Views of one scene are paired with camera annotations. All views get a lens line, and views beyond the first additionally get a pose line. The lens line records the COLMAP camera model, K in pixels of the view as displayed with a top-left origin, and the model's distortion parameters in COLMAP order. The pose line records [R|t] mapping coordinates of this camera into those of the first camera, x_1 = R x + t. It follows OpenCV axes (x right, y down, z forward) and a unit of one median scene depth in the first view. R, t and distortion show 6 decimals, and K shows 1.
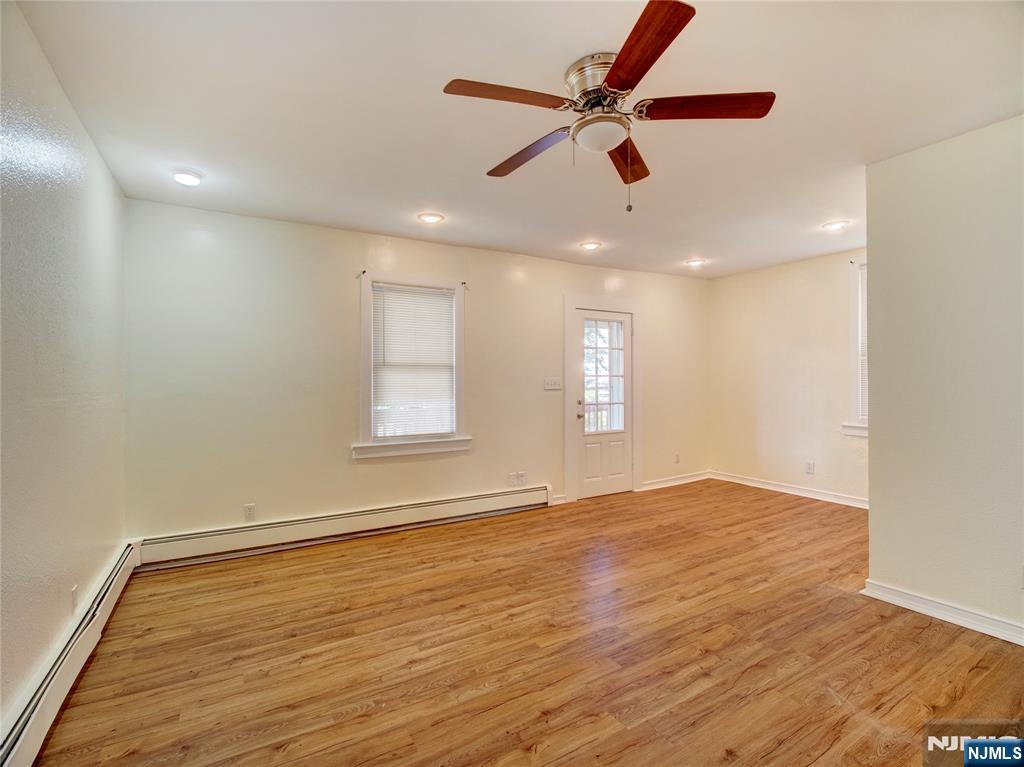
lens RADIAL K [[501.9, 0, 512.0], [0, 501.9, 383.5], [0, 0, 1]] dist [-0.014799, -0.000585]
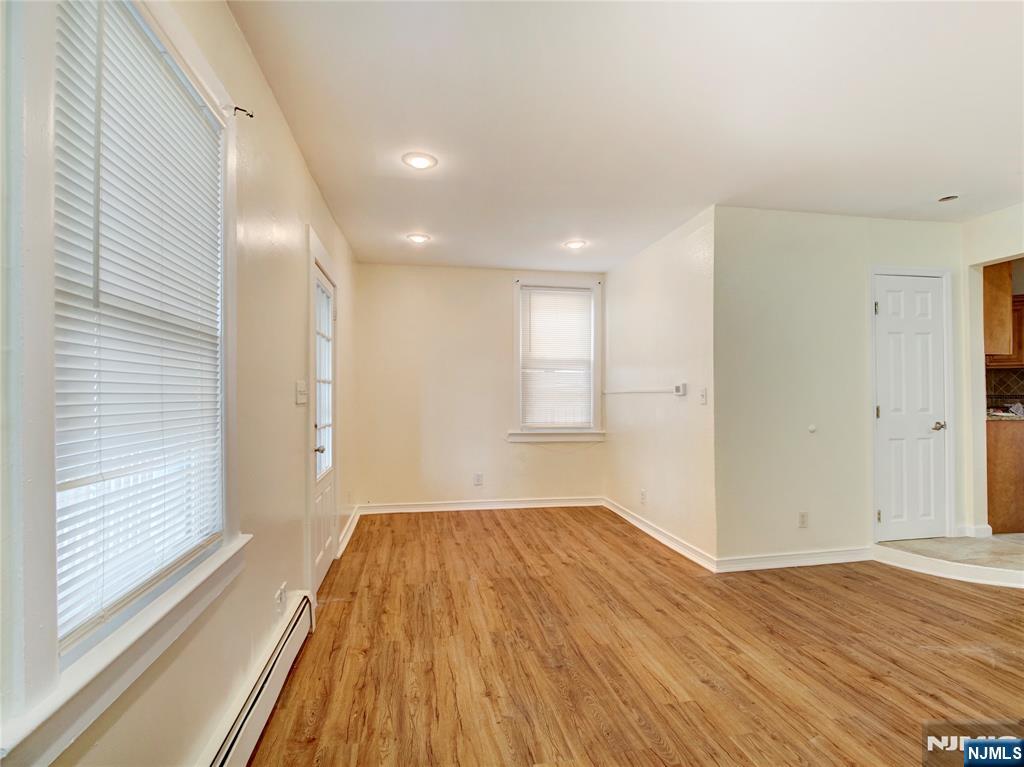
lens RADIAL K [[501.9, 0, 512.0], [0, 501.9, 383.5], [0, 0, 1]] dist [-0.014799, -0.000585]
pose [[0.342074, 0.018739, 0.939486, -0.538800], [0.007251, 0.999719, -0.022580, 0.001486], [-0.939645, 0.014536, 0.341842, 0.982981]]
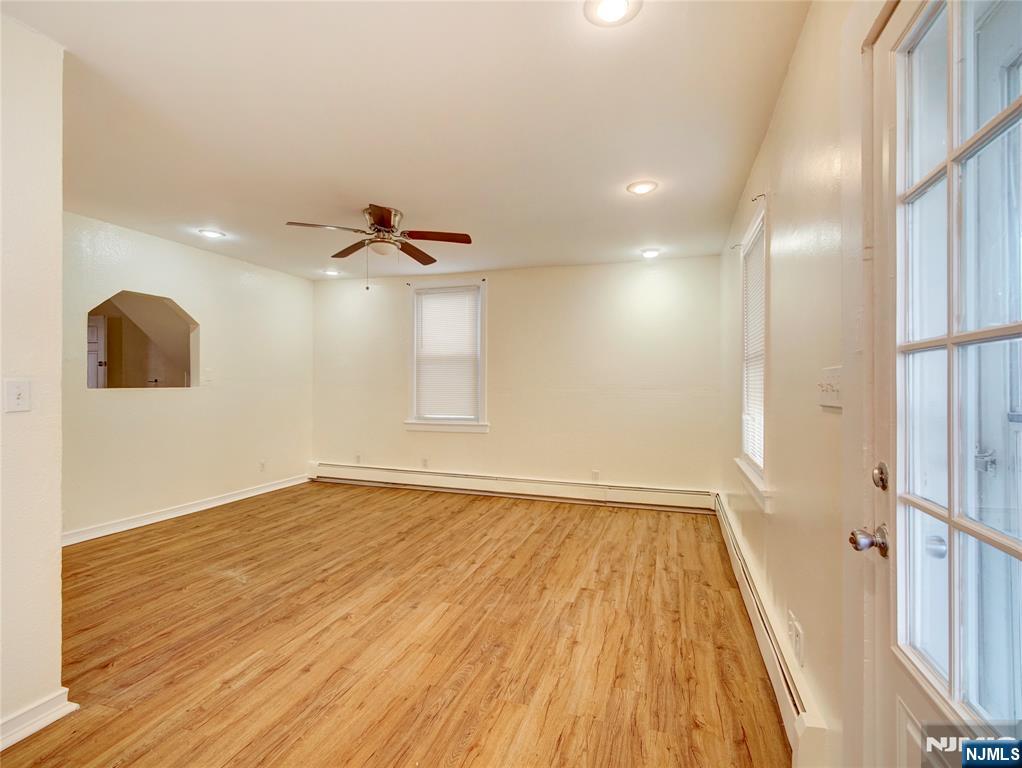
lens RADIAL K [[477.4, 0, 511.0], [0, 477.4, 384.0], [0, 0, 1]] dist [-0.002120, -0.000337]
pose [[-0.760859, -0.000059, -0.648917, 0.635206], [-0.001708, 0.999997, 0.001911, -0.005652], [0.648915, 0.002562, -0.760857, 1.742729]]
